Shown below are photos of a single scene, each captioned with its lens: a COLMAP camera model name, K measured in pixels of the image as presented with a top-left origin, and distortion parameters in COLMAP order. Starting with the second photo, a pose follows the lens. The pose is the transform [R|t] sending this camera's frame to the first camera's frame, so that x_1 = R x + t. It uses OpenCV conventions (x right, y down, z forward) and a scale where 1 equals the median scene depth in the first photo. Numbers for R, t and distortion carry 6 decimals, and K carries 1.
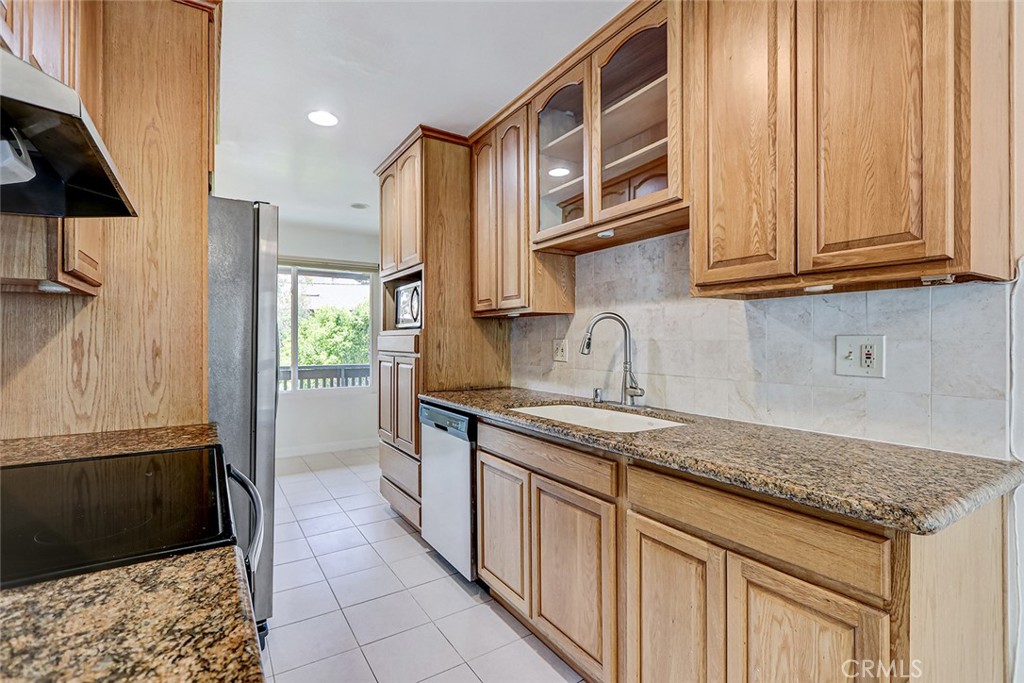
lens RADIAL K [[461.2, 0, 512.0], [0, 461.2, 341.5], [0, 0, 1]] dist [0.001719, 0.000142]
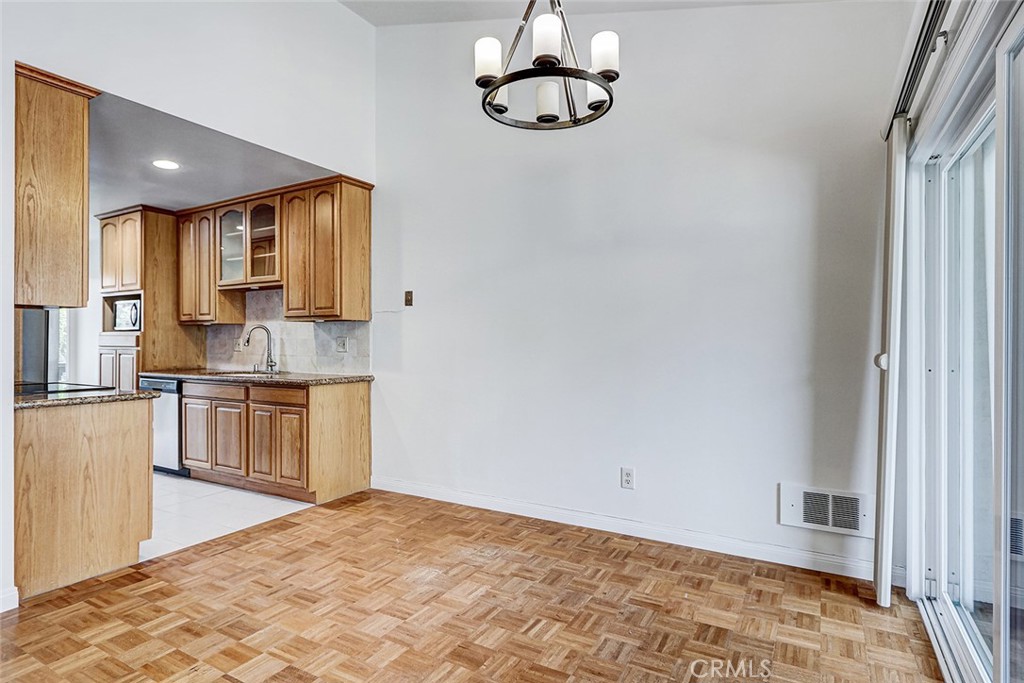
lens RADIAL K [[546.6, 0, 512.0], [0, 546.6, 341.5], [0, 0, 1]] dist [-0.003356, -0.000840]
pose [[0.890034, 0.000826, 0.455894, 0.090738], [-0.000341, 0.999999, -0.001146, 0.009341], [-0.455895, 0.000864, 0.890033, -1.371411]]
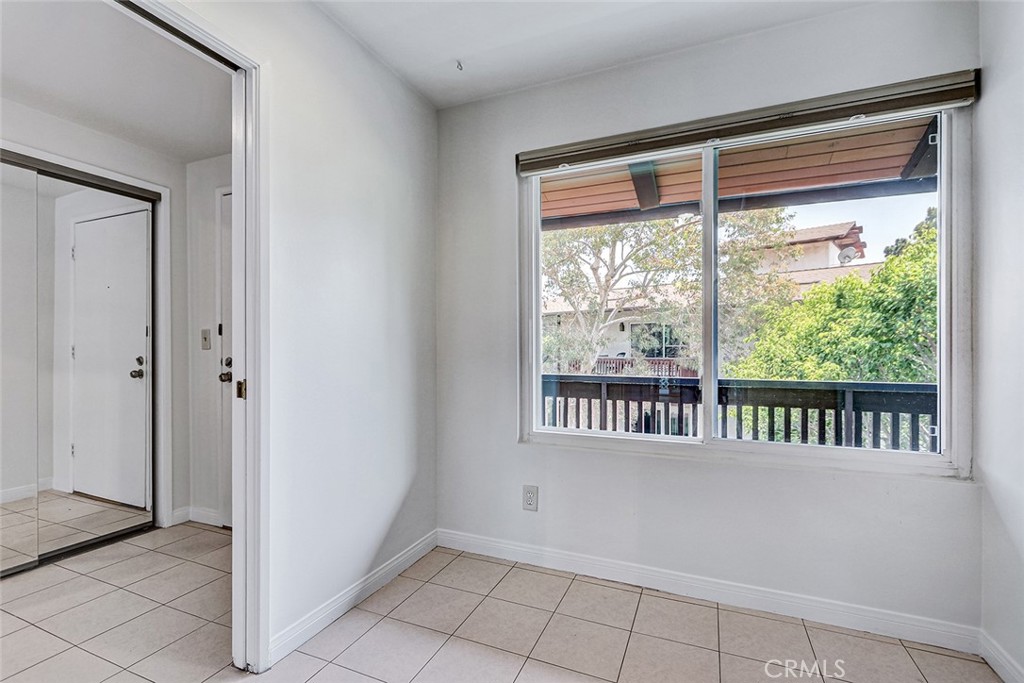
lens RADIAL K [[461.2, 0, 512.0], [0, 461.2, 341.5], [0, 0, 1]] dist [0.001719, 0.000142]
pose [[0.547582, -0.008090, -0.836713, -0.195071], [0.000920, 0.999958, -0.009066, 0.014128], [0.836751, 0.004195, 0.547567, 0.550319]]
